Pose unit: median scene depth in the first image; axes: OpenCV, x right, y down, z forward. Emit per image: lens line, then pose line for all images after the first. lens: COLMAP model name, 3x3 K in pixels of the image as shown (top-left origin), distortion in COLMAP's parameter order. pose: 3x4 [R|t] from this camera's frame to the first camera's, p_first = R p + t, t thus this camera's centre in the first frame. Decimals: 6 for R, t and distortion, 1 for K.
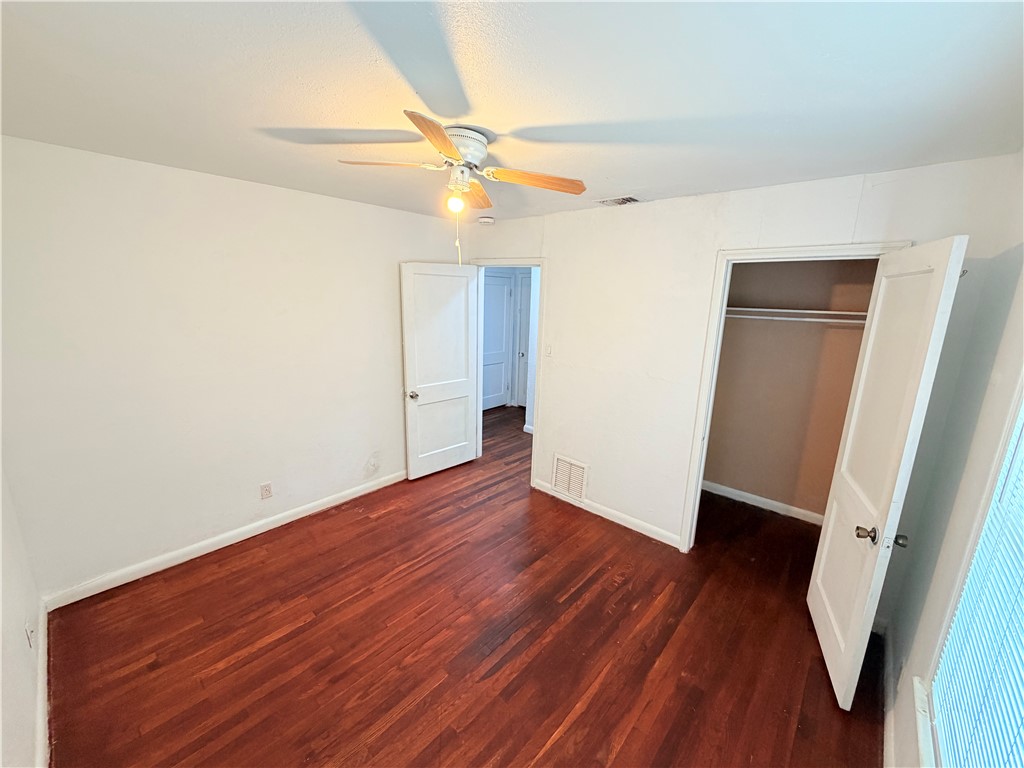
lens RADIAL K [[407.0, 0, 513.1], [0, 407.0, 383.7], [0, 0, 1]] dist [-0.002475, 0.000632]
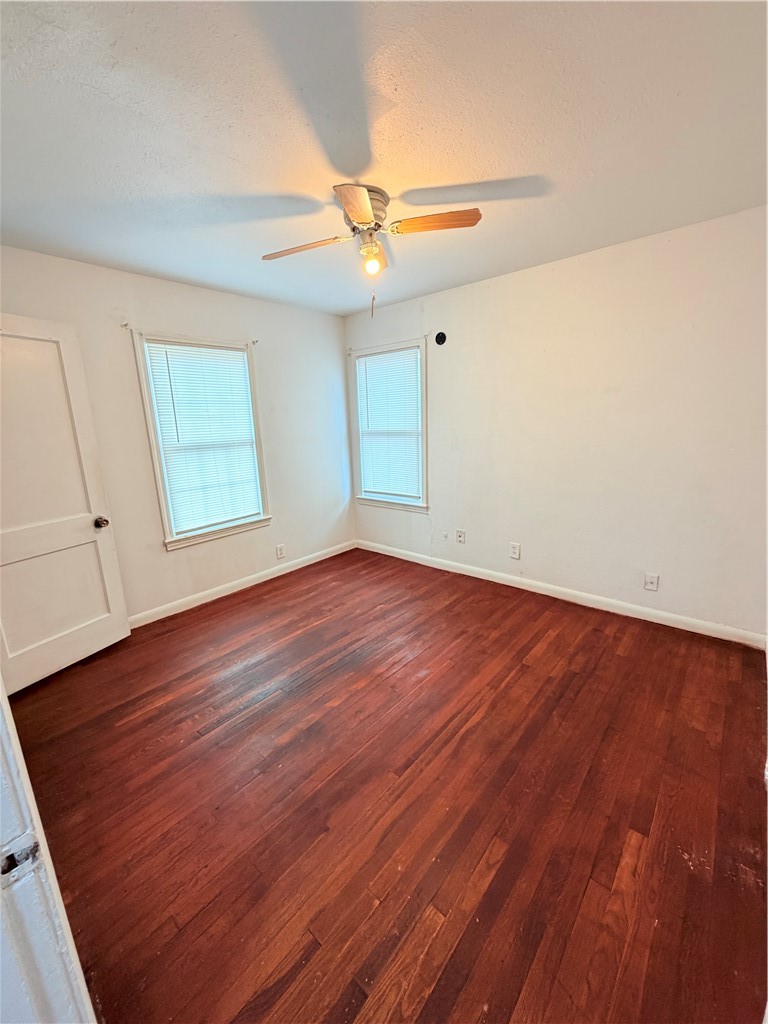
lens RADIAL K [[407.0, 0, 383.2], [0, 407.0, 511.4], [0, 0, 1]] dist [-0.002475, 0.000632]
pose [[-0.999939, 0.005389, -0.009643, -0.109366], [0.000750, 0.904040, 0.427448, -0.215892], [0.011021, 0.427415, -0.903988, 1.653338]]
